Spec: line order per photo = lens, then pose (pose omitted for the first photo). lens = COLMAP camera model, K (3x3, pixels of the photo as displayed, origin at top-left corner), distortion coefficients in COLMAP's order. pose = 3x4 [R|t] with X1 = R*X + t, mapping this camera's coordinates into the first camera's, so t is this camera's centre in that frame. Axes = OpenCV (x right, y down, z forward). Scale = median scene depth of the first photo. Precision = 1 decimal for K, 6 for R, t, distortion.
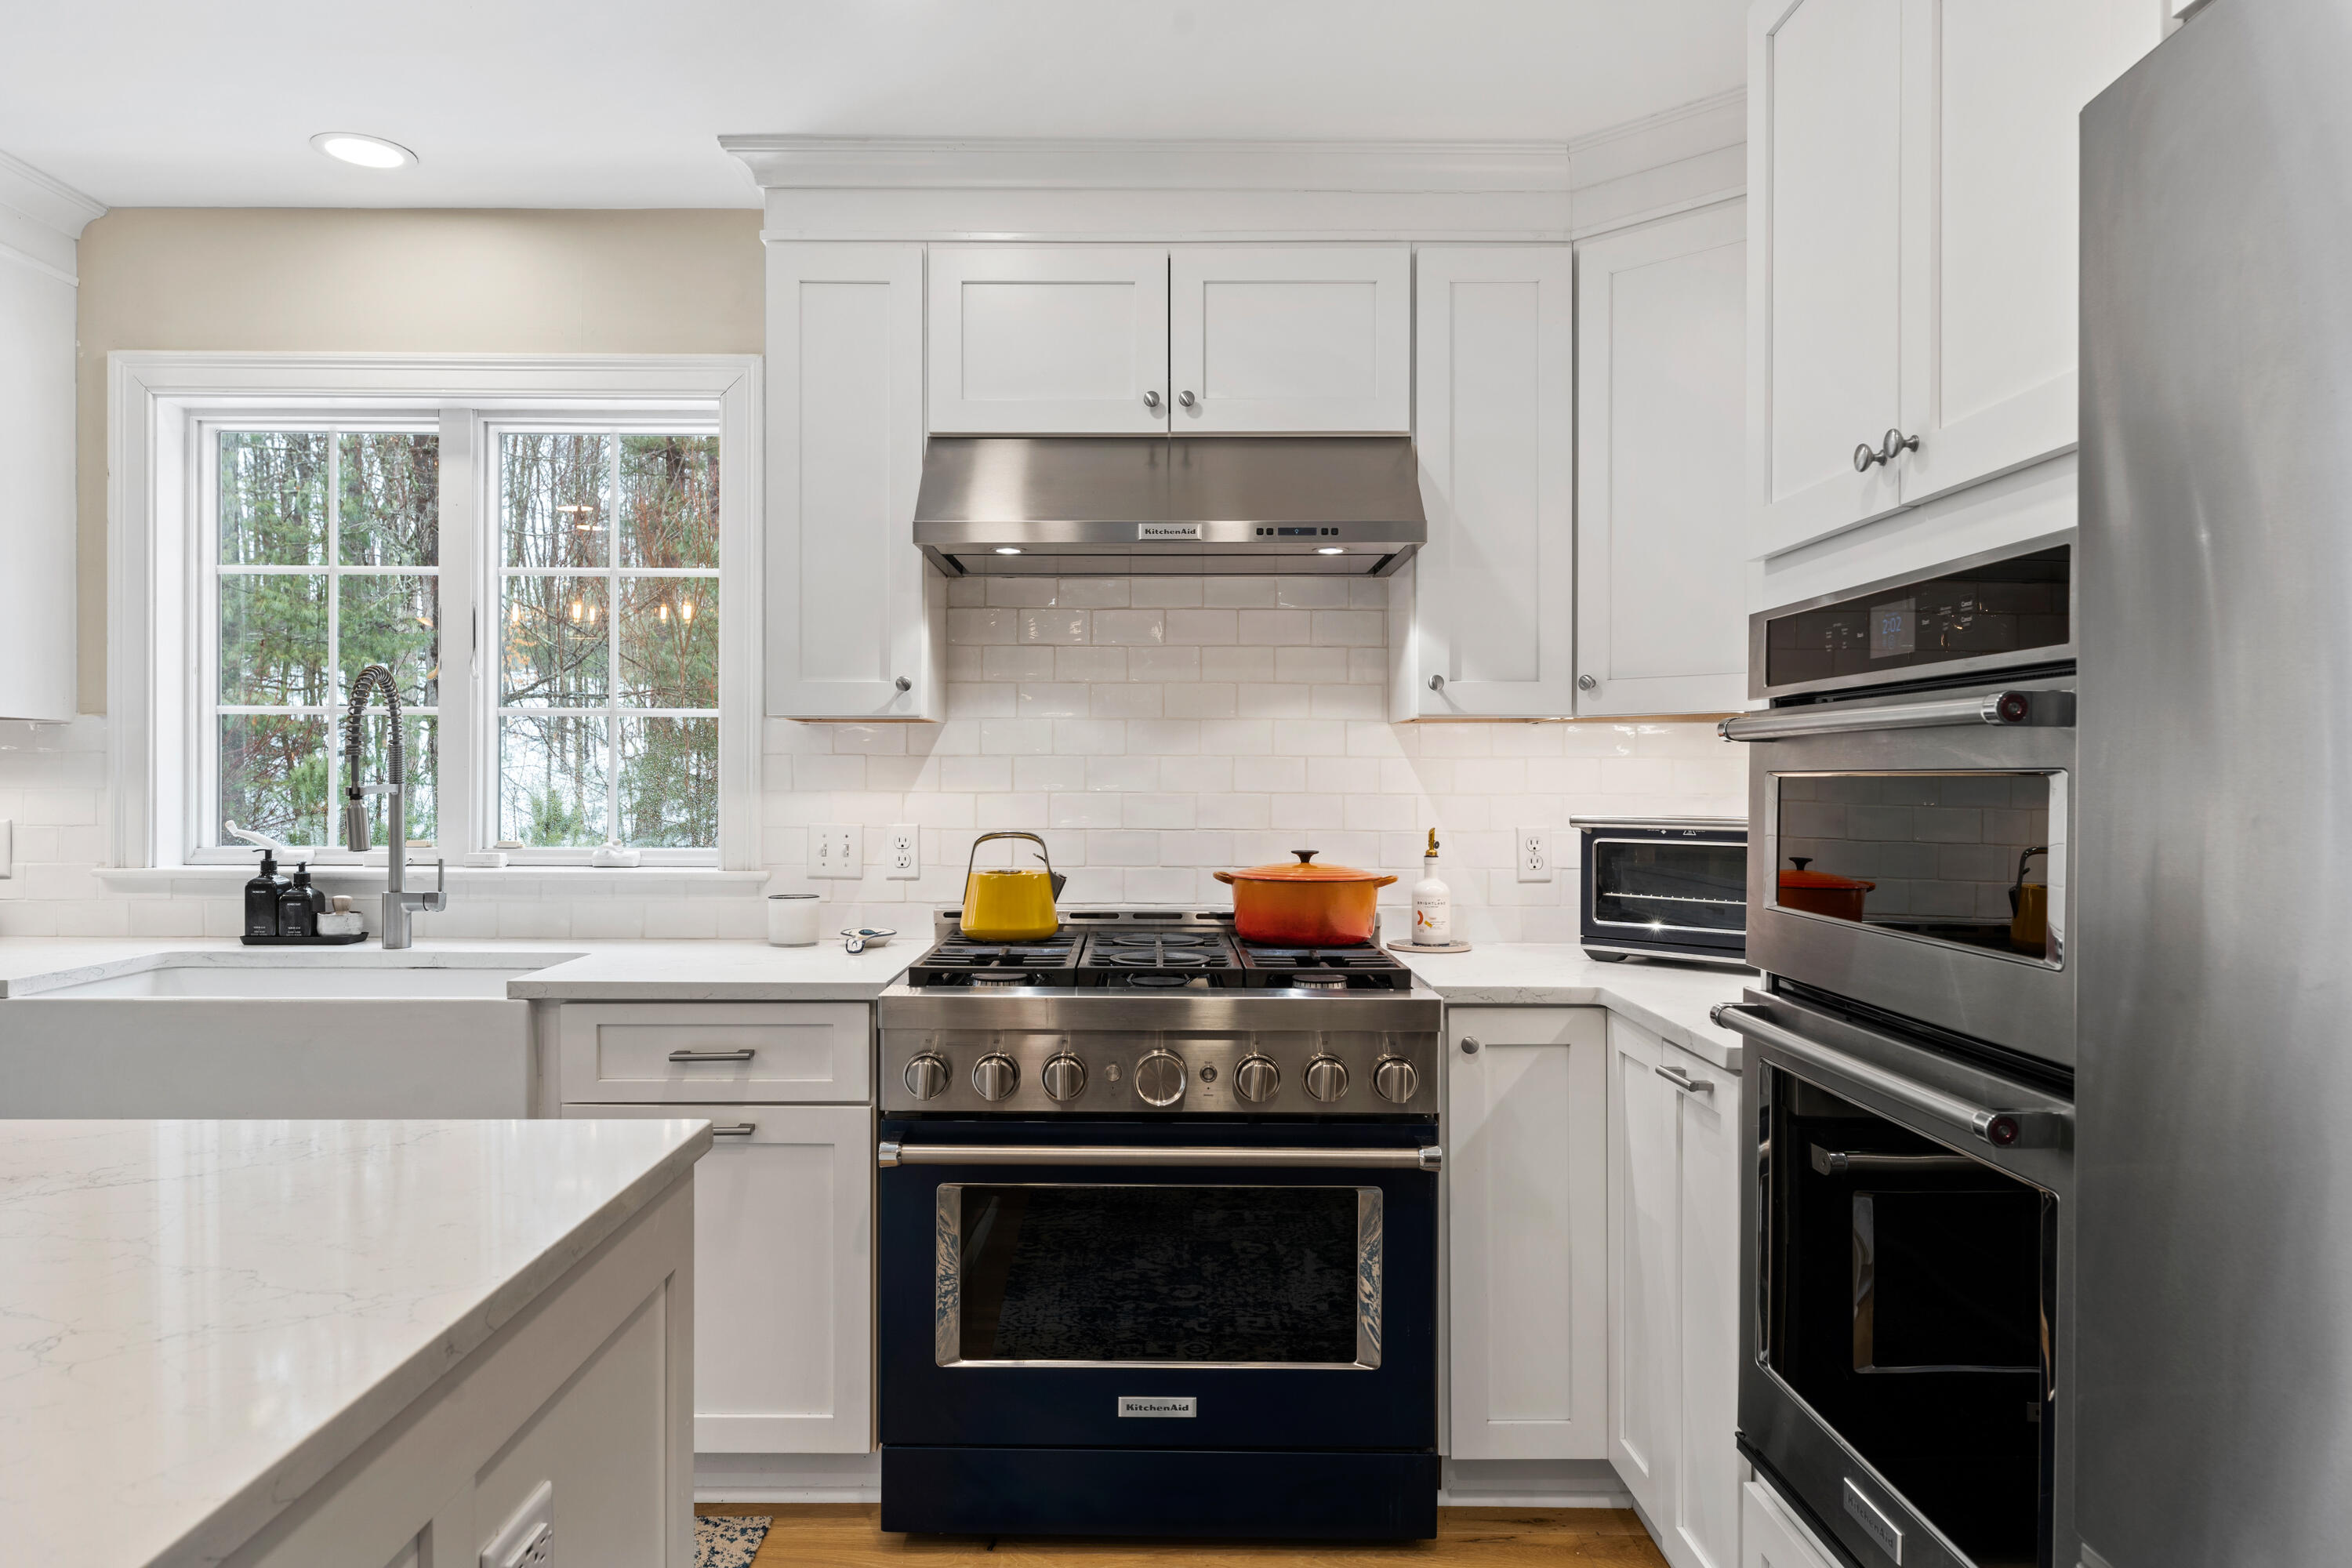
lens RADIAL K [[1622.3, 0, 1172.2], [0, 1622.3, 783.2], [0, 0, 1]] dist [-0.000392, -0.000080]
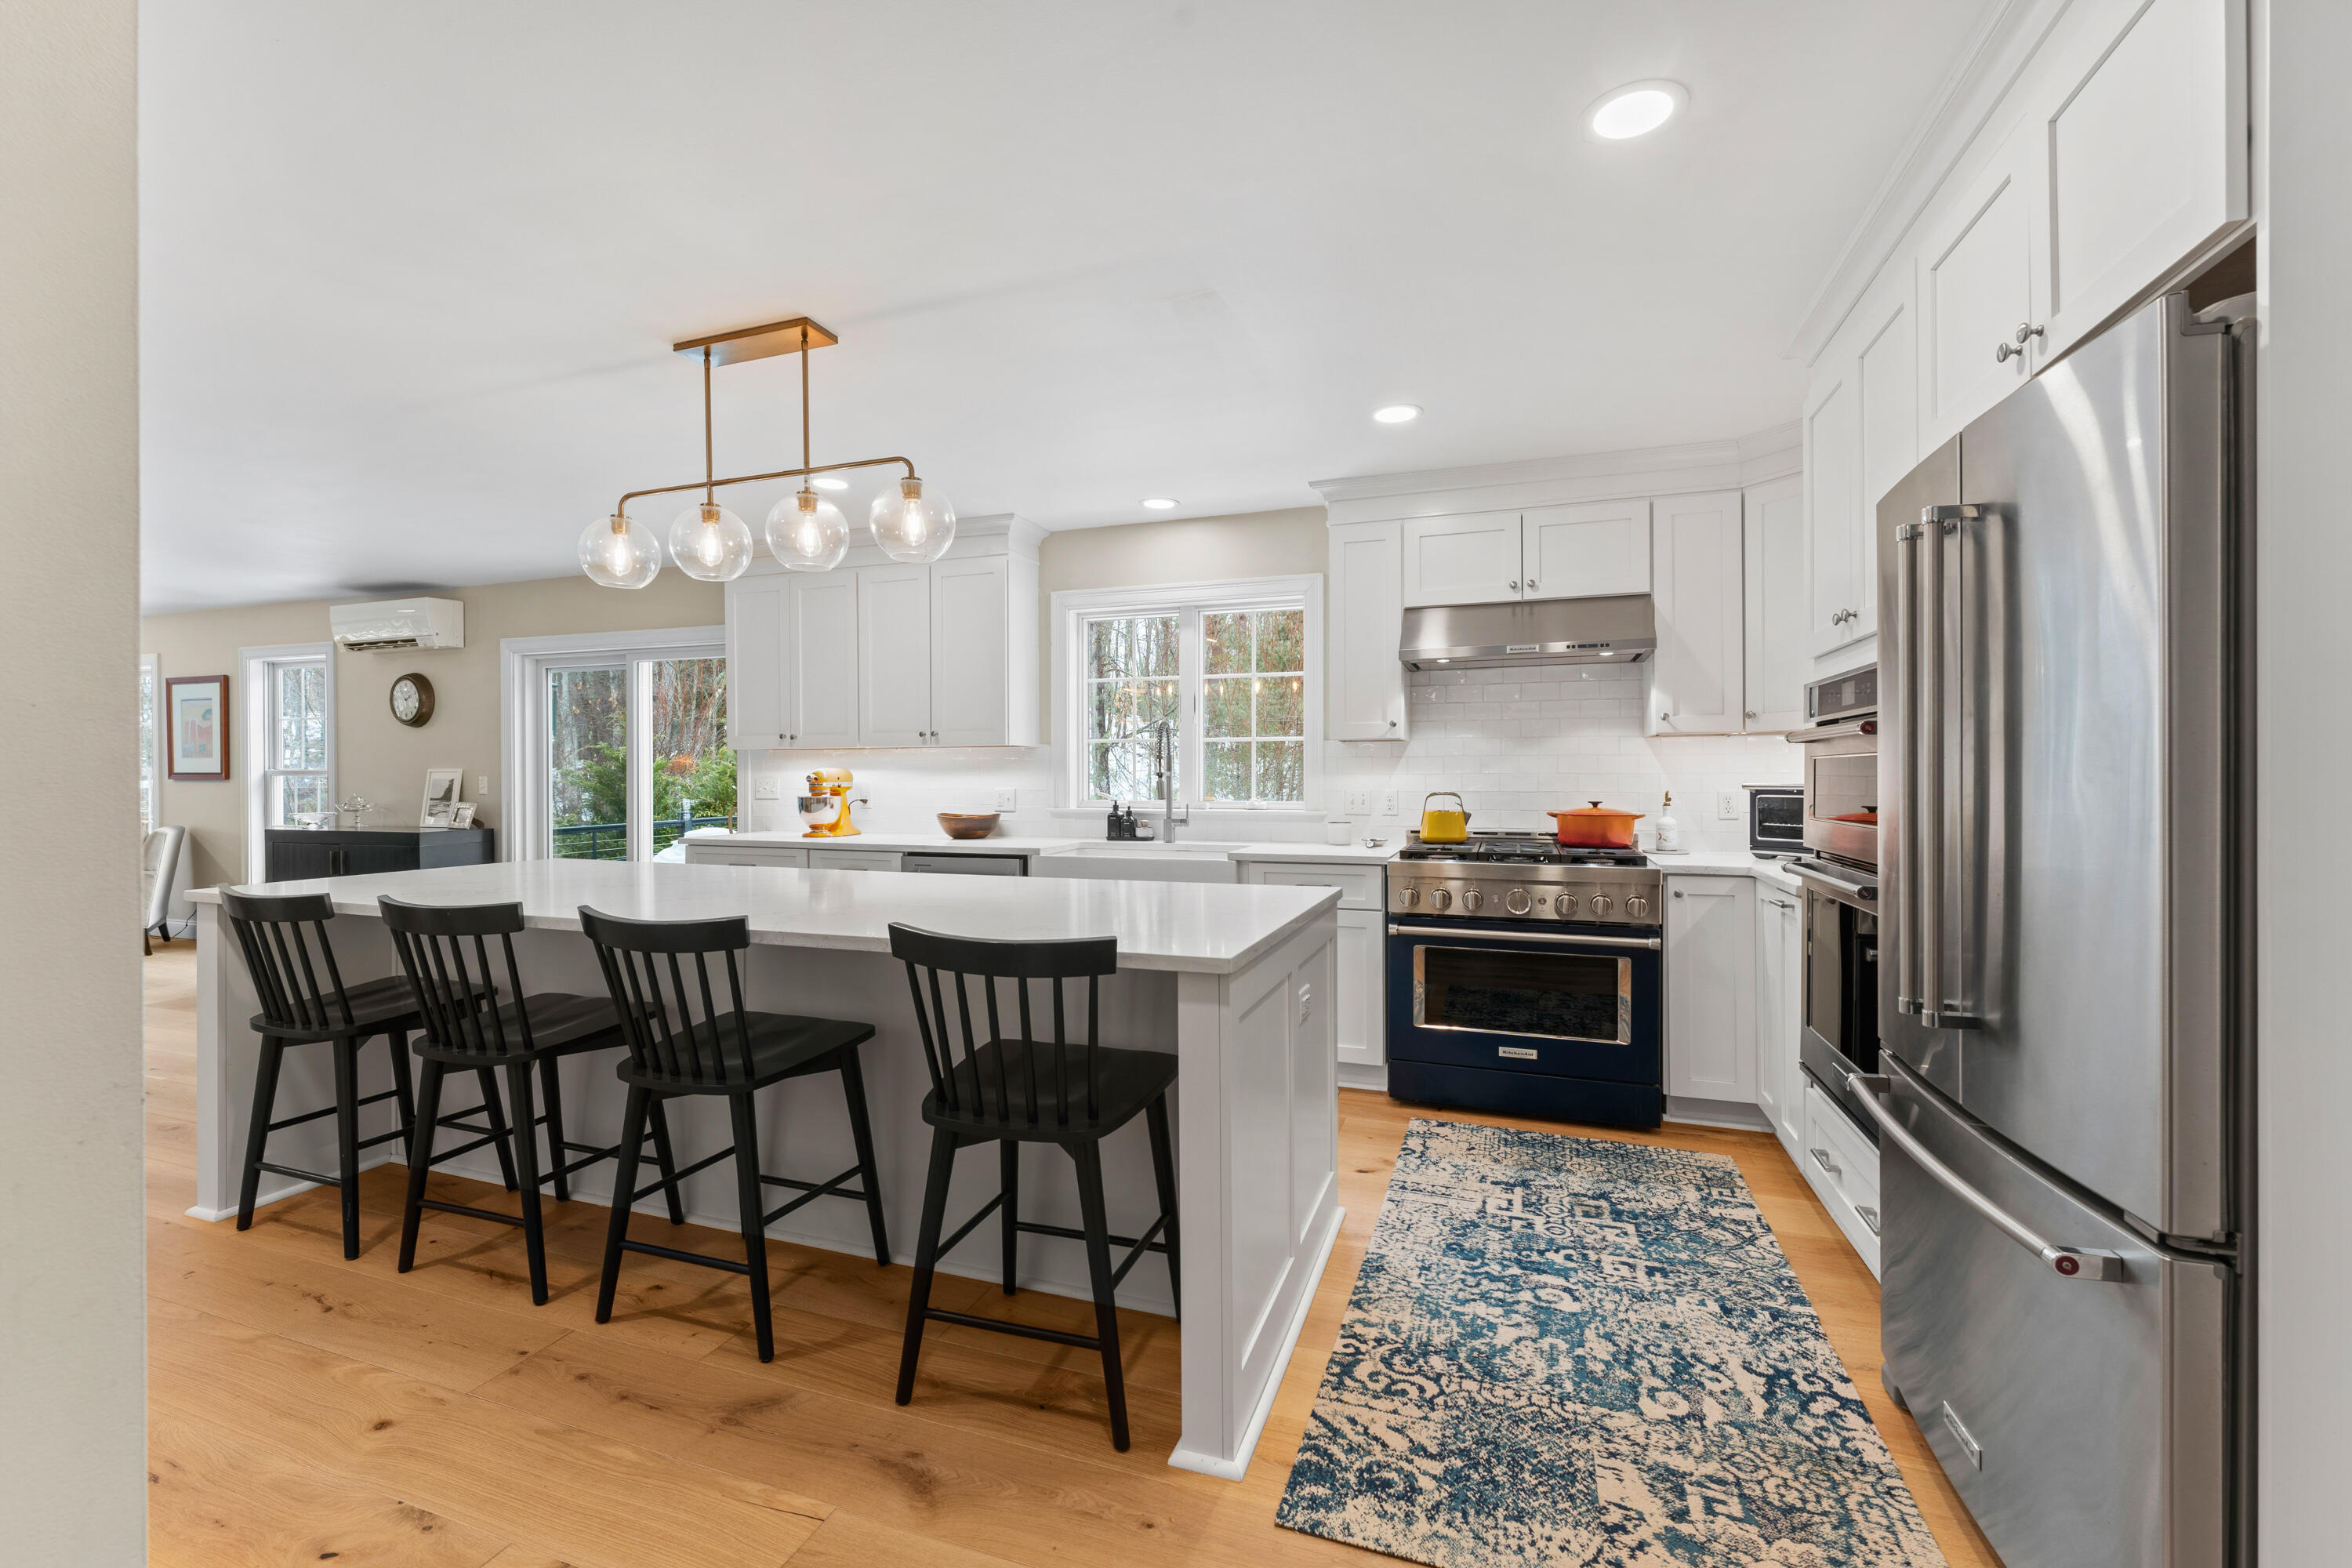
lens RADIAL K [[988.8, 0, 1164.1], [0, 988.8, 779.8], [0, 0, 1]] dist [-0.001962, -0.000391]
pose [[0.937124, -0.004441, -0.348968, 0.009149], [0.004569, 0.999989, -0.000456, 0.013547], [0.348967, -0.001167, 0.937134, -0.358315]]
